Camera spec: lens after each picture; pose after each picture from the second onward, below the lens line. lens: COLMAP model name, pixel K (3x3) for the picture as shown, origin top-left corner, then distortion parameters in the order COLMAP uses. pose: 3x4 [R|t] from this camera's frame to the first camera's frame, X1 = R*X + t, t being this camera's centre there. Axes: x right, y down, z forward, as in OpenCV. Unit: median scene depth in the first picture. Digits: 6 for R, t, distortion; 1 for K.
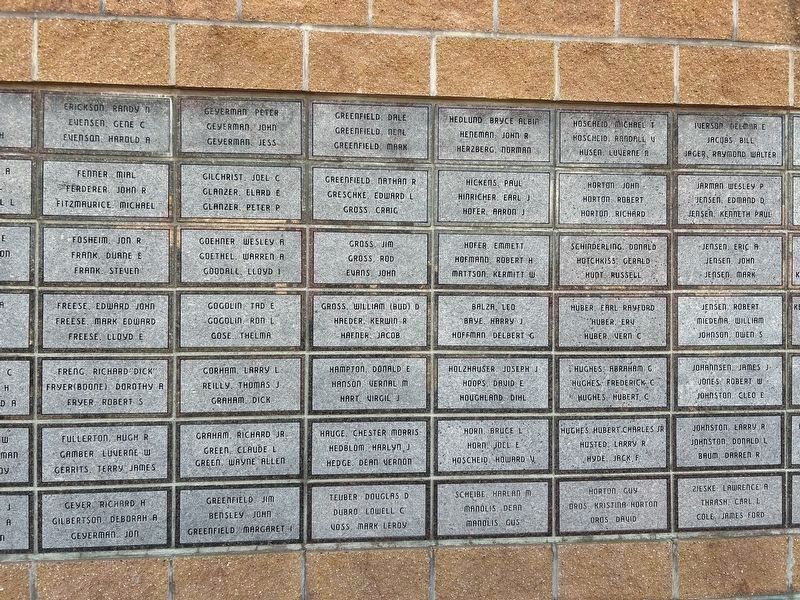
lens RADIAL K [[605.5, 0, 400.0], [0, 605.5, 300.0], [0, 0, 1]] dist [0.003076, 0.000476]
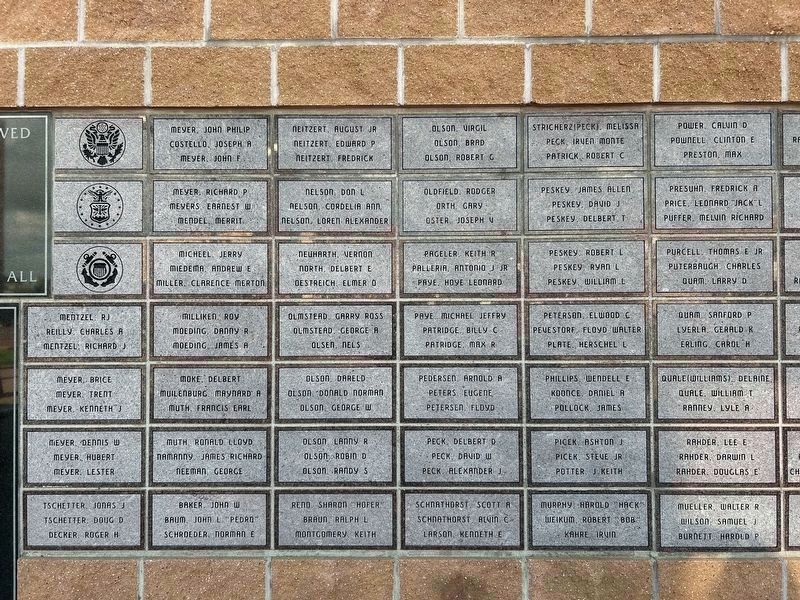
lens RADIAL K [[601.6, 0, 400.0], [0, 601.6, 300.0], [0, 0, 1]] dist [0.004136, -0.004463]
pose [[0.994498, -0.010080, -0.104268, 0.169434], [0.008554, 0.999850, -0.015068, 0.000625], [0.104405, 0.014093, 0.994435, 0.014820]]
